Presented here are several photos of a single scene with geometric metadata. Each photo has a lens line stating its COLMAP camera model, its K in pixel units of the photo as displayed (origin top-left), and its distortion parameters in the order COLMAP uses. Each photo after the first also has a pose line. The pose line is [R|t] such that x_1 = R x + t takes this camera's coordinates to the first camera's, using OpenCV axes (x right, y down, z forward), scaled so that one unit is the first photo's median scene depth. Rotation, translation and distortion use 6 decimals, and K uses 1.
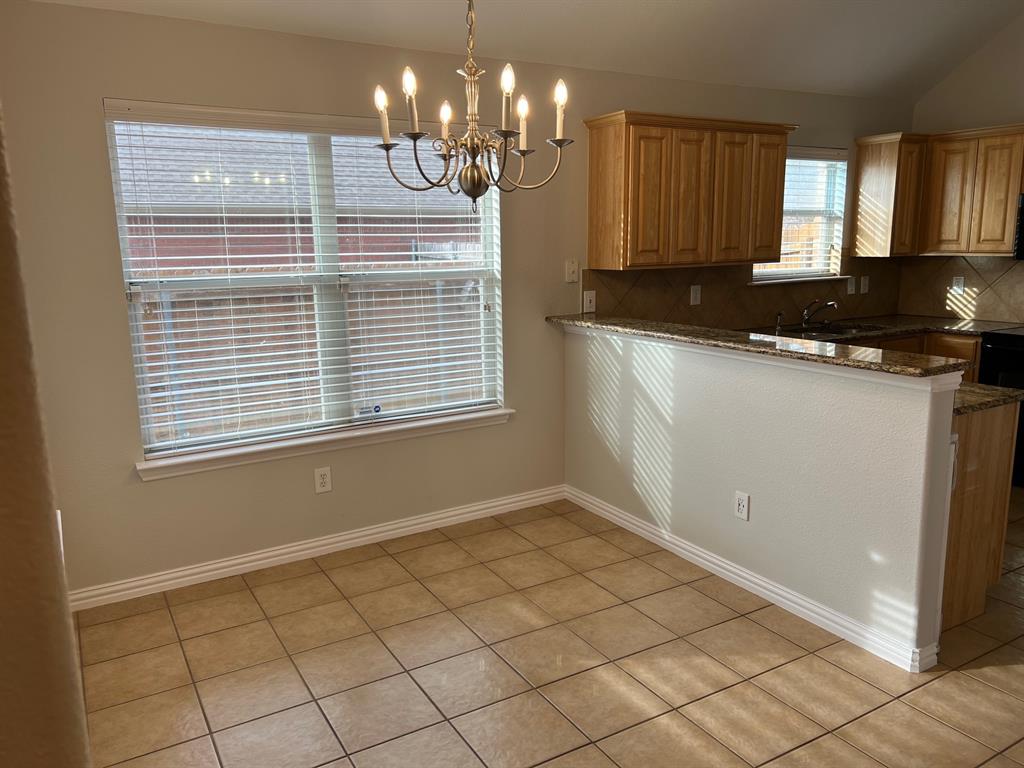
lens RADIAL K [[764.7, 0, 504.8], [0, 764.7, 384.5], [0, 0, 1]] dist [0.071179, -0.083662]
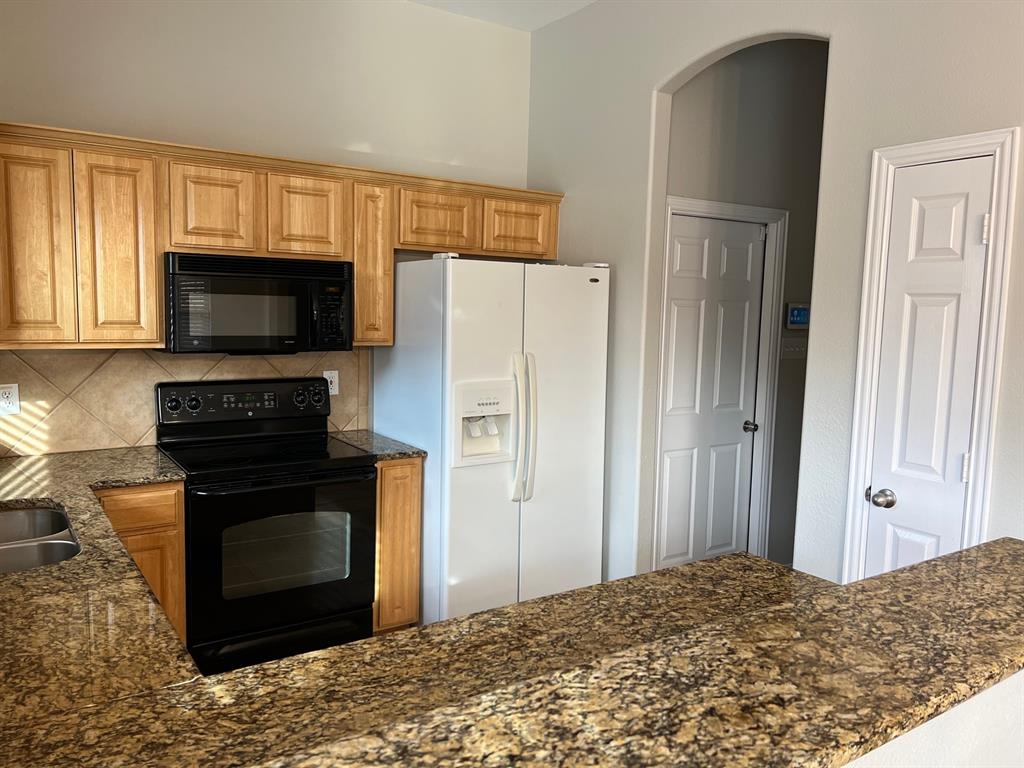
lens RADIAL K [[764.7, 0, 504.8], [0, 764.7, 384.5], [0, 0, 1]] dist [0.071179, -0.083662]
pose [[-0.066819, -0.088562, 0.993827, 0.001679], [0.160800, 0.982077, 0.098326, -0.144176], [-0.984723, 0.166377, -0.051381, 0.714826]]
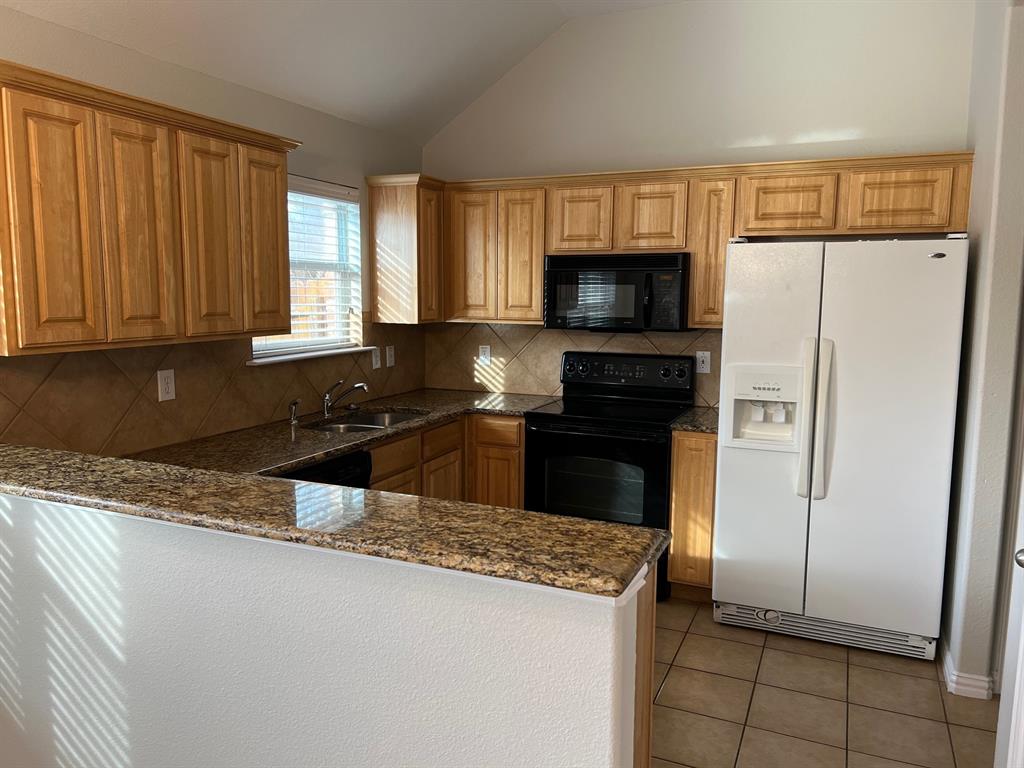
lens RADIAL K [[764.7, 0, 504.8], [0, 764.7, 384.5], [0, 0, 1]] dist [0.071179, -0.083662]
pose [[0.806677, -0.050947, 0.588793, 0.091756], [0.087689, 0.995568, -0.033994, -0.066312], [-0.584451, 0.079053, 0.807569, 0.301009]]
